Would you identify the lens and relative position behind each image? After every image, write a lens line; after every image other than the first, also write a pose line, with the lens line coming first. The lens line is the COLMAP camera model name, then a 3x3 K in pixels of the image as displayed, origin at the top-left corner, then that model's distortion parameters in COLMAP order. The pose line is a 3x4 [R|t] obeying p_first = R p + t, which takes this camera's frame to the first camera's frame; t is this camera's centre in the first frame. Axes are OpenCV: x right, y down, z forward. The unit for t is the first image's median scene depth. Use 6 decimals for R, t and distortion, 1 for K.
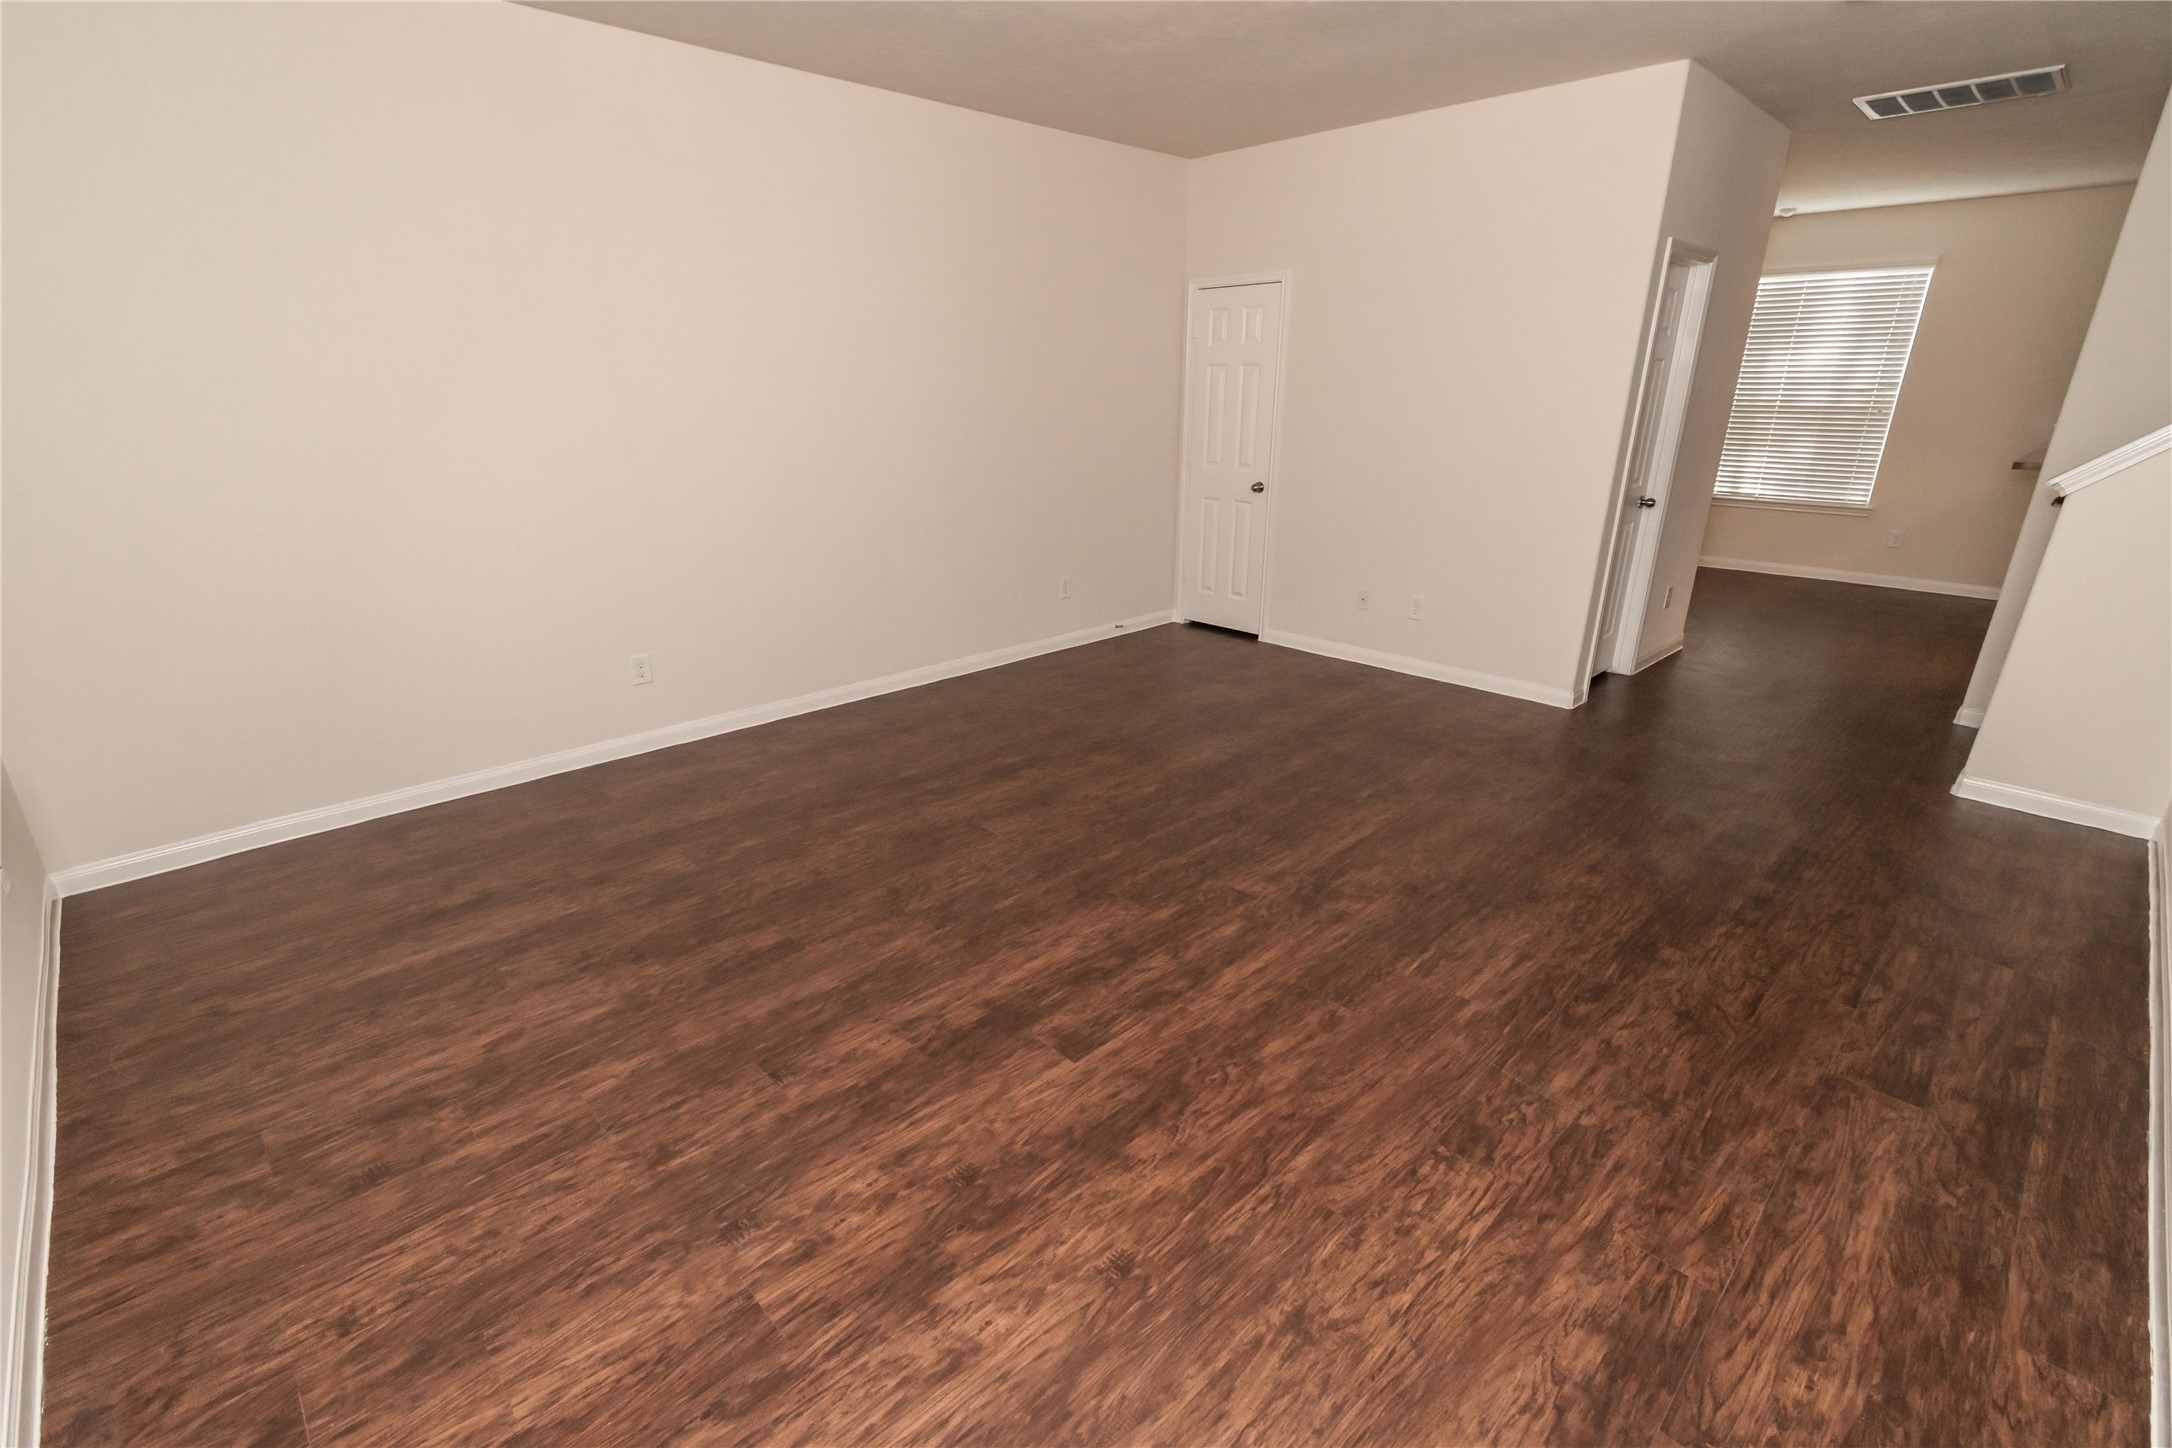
lens RADIAL K [[957.3, 0, 1077.5], [0, 957.3, 737.8], [0, 0, 1]] dist [0.003006, -0.000064]
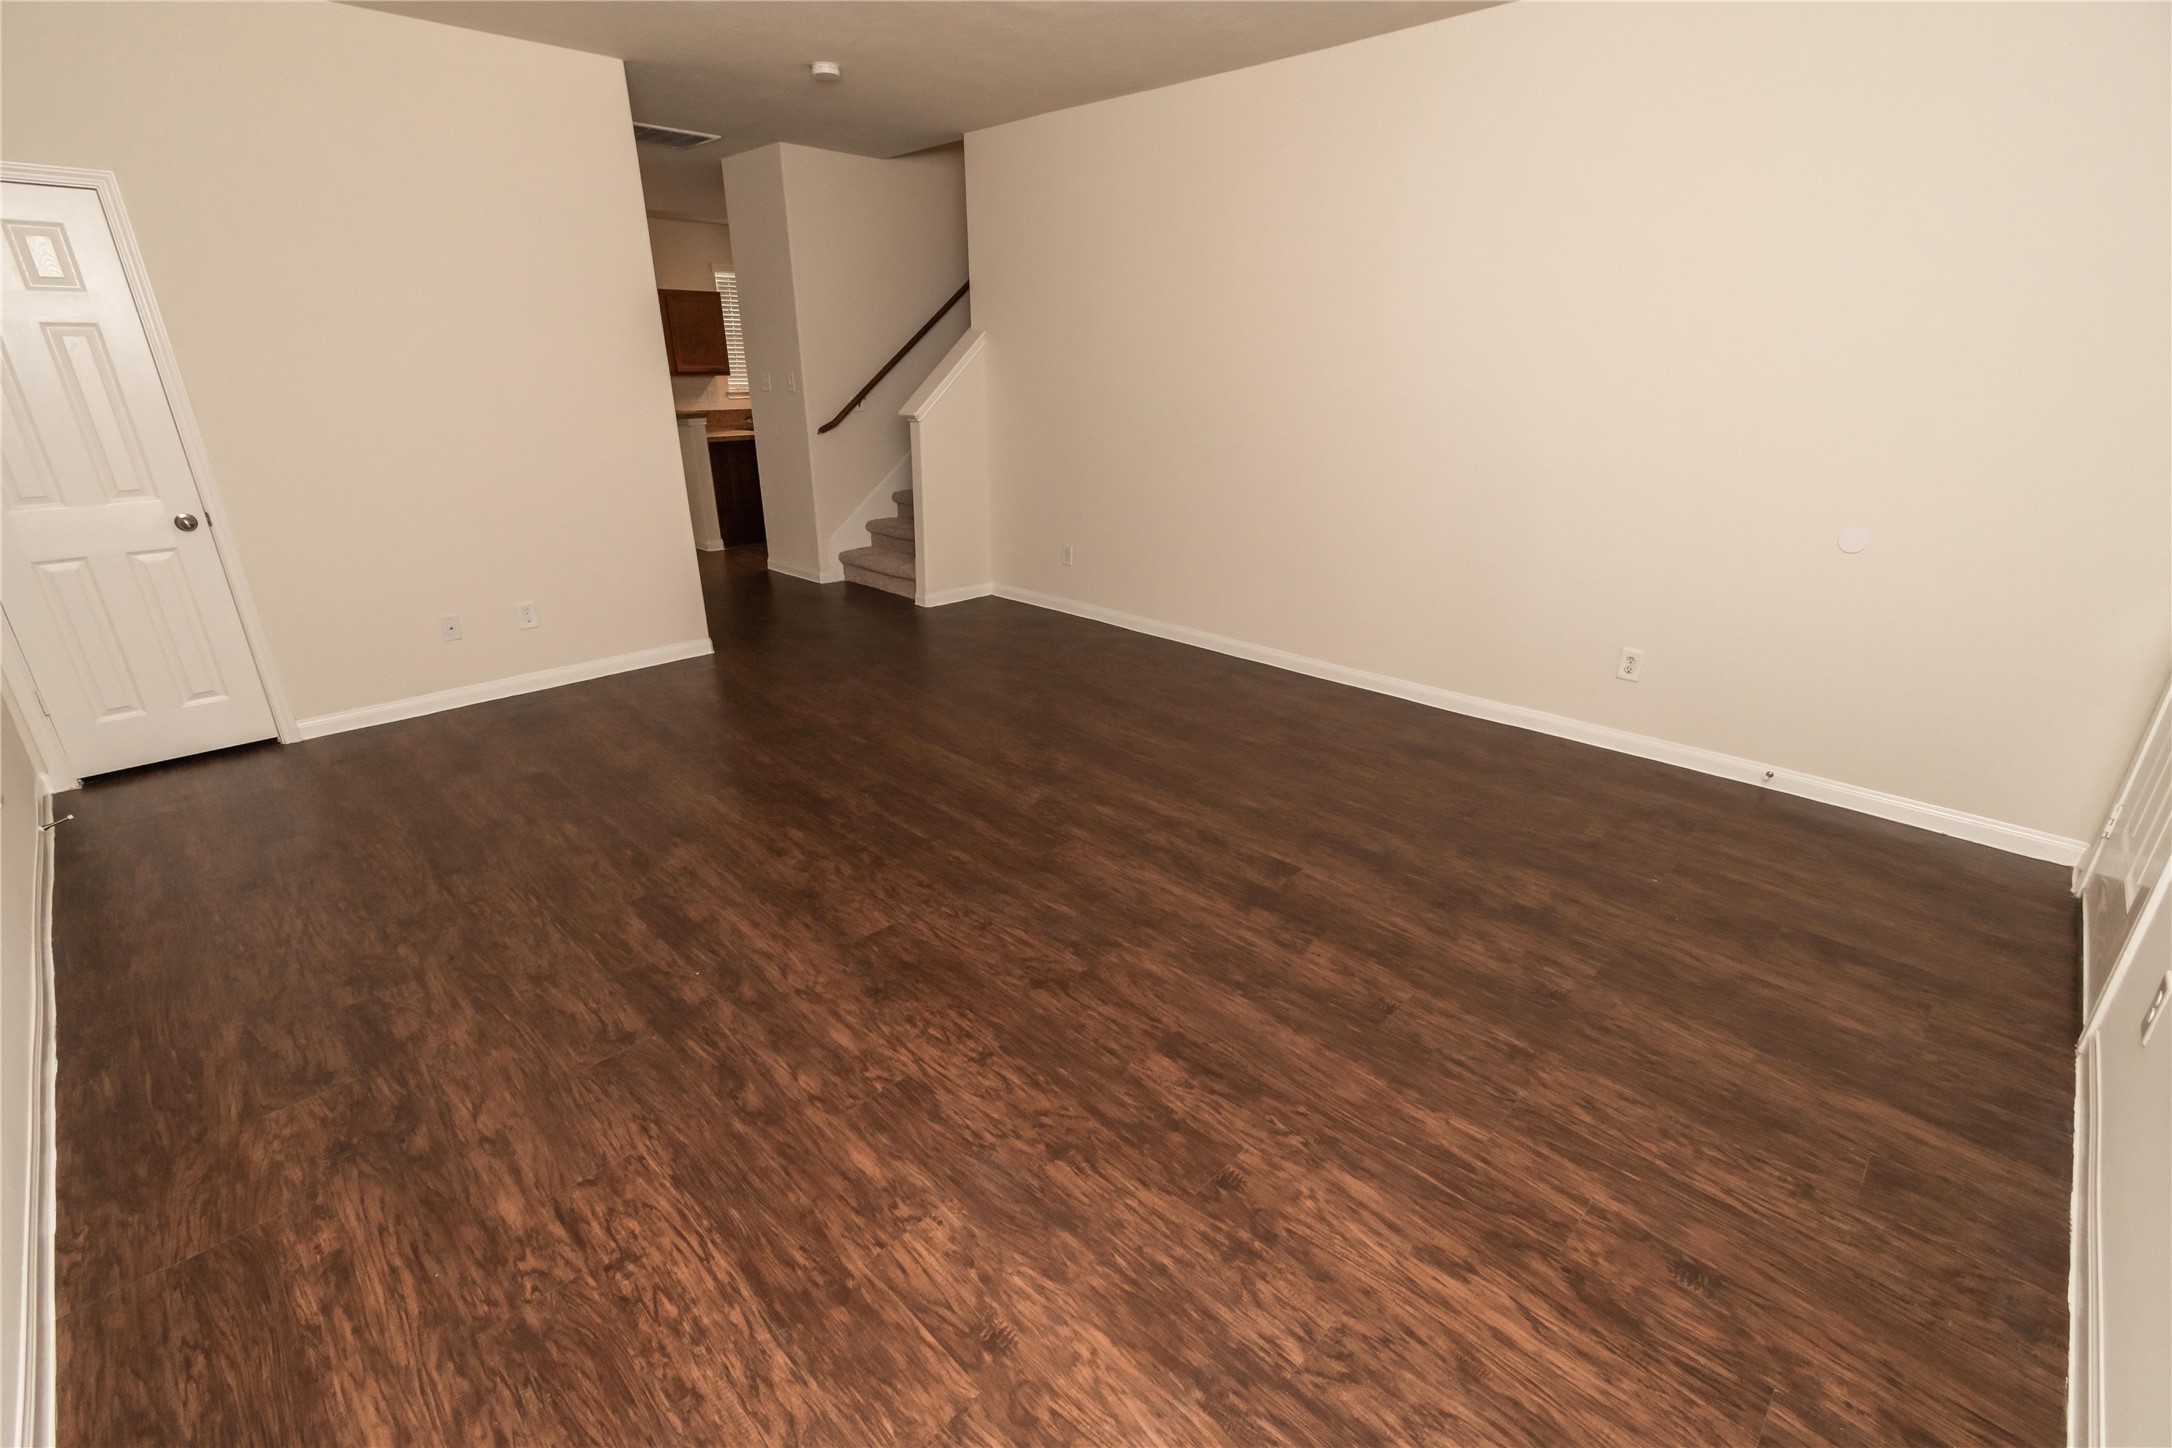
lens RADIAL K [[957.3, 0, 1073.4], [0, 957.3, 720.4], [0, 0, 1]] dist [0.003006, -0.000064]
pose [[-0.009781, -0.356541, 0.934228, -1.216716], [0.350818, 0.873665, 0.337100, -0.415440], [-0.936393, 0.331041, 0.116536, 1.126383]]
